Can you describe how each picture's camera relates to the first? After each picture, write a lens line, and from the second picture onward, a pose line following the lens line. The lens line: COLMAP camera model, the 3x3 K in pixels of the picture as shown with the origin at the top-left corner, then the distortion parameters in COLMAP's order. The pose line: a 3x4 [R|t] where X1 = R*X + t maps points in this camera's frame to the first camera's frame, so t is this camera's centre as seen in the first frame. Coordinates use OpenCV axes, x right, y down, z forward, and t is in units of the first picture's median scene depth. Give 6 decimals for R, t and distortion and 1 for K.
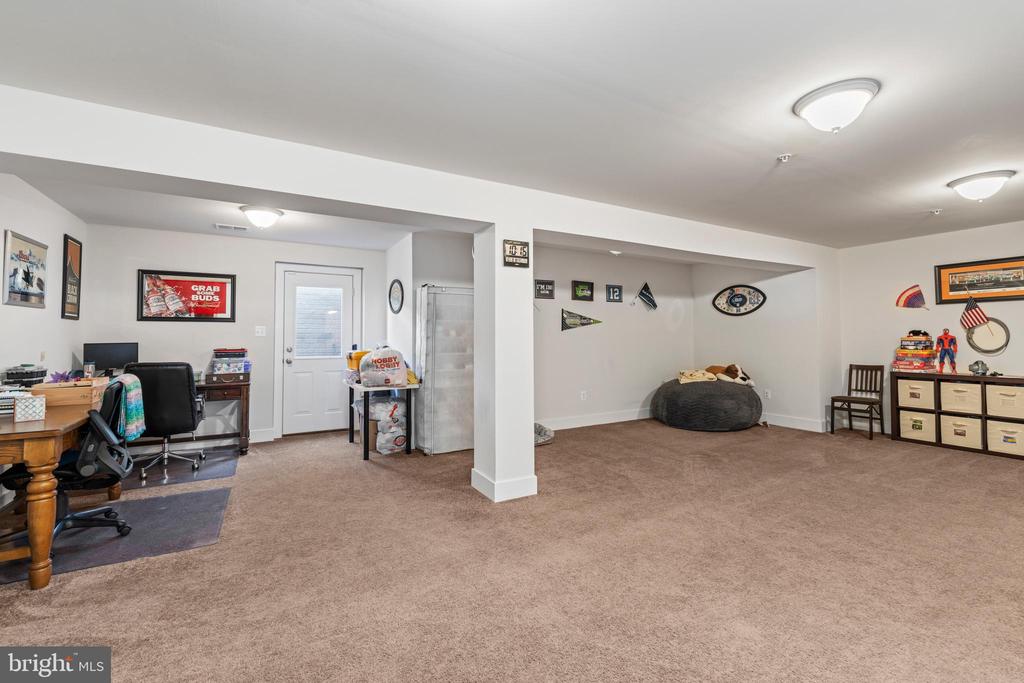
lens RADIAL K [[443.6, 0, 514.8], [0, 443.6, 325.7], [0, 0, 1]] dist [-0.001363, -0.000381]
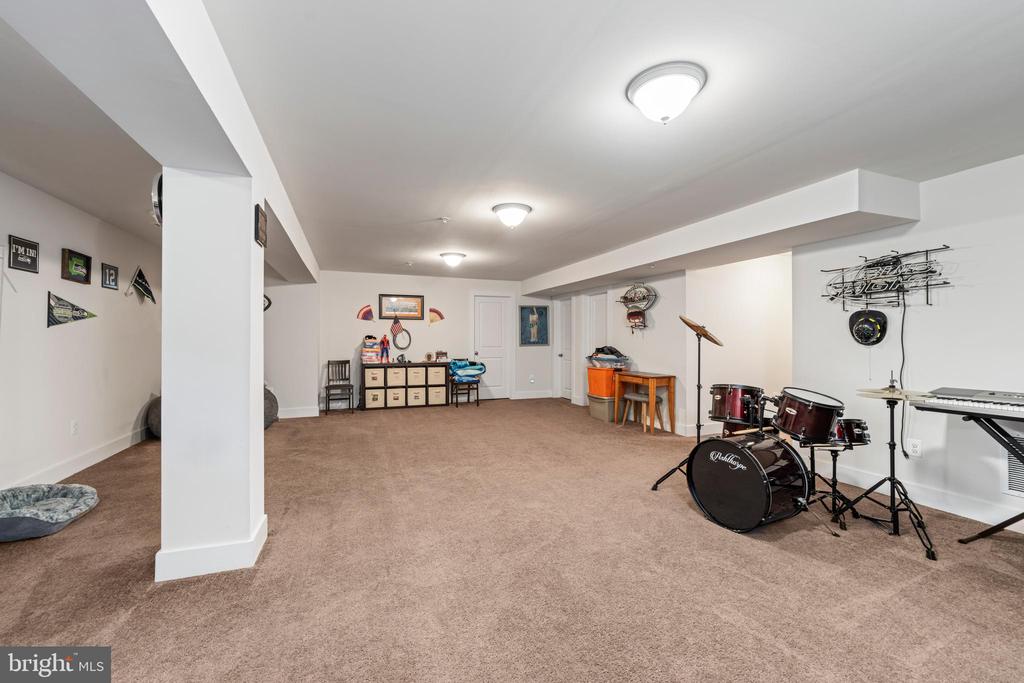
lens RADIAL K [[418.8, 0, 511.2], [0, 418.8, 339.3], [0, 0, 1]] dist [0.002584, -0.000028]
pose [[0.150161, 0.005956, 0.988644, -0.427984], [-0.030872, 0.999522, -0.001333, 0.010685], [-0.988179, -0.030321, 0.150273, 0.318843]]
